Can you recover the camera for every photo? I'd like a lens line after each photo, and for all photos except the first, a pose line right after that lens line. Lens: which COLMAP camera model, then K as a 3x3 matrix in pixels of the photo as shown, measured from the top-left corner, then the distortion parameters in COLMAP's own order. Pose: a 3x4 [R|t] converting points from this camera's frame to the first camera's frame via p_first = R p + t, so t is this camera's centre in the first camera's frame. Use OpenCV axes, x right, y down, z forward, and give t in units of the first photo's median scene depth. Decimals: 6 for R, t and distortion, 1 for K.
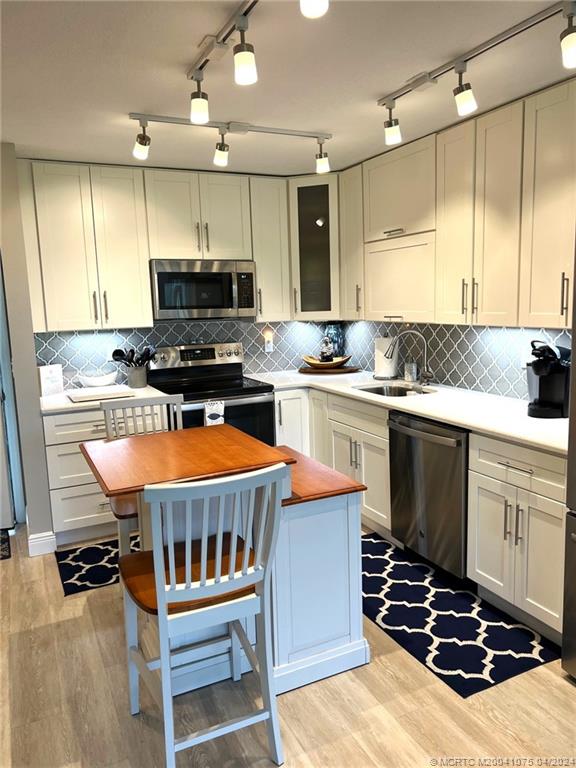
lens RADIAL K [[576.2, 0, 288.4], [0, 576.2, 383.0], [0, 0, 1]] dist [-0.000258, -0.008685]
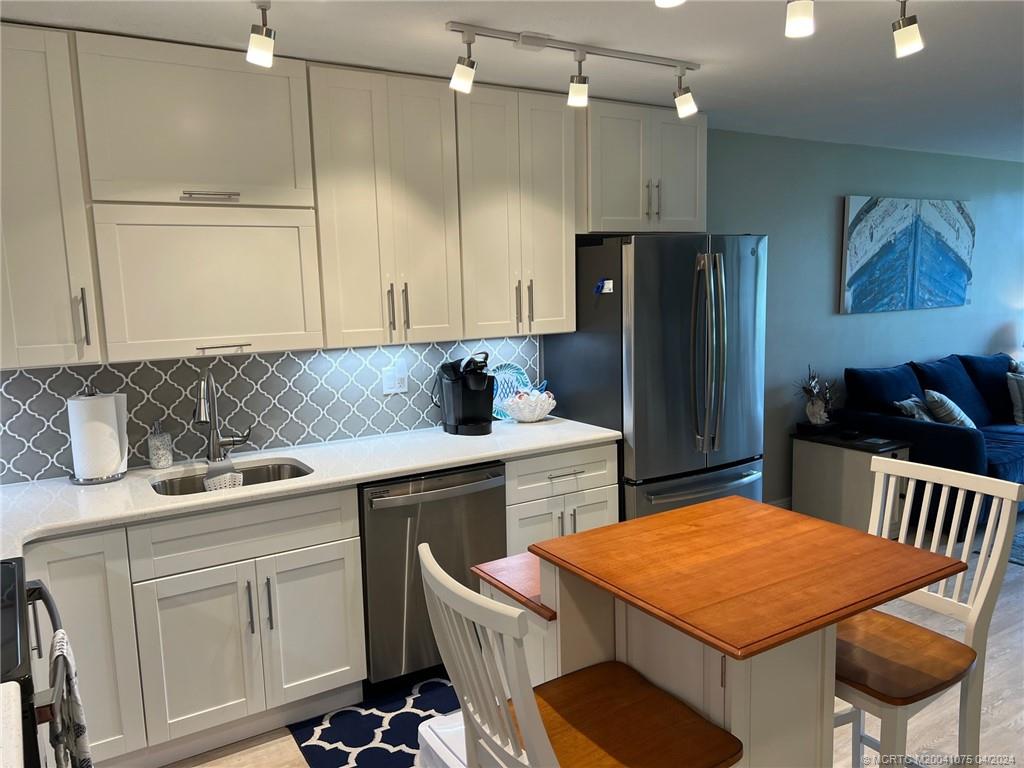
lens RADIAL K [[768.3, 0, 513.3], [0, 768.3, 385.8], [0, 0, 1]] dist [-0.000258, -0.008685]
pose [[-0.139755, -0.097154, 0.985408, -0.664600], [0.171676, 0.977726, 0.120744, -0.134007], [-0.975190, 0.186045, -0.119963, 0.922607]]
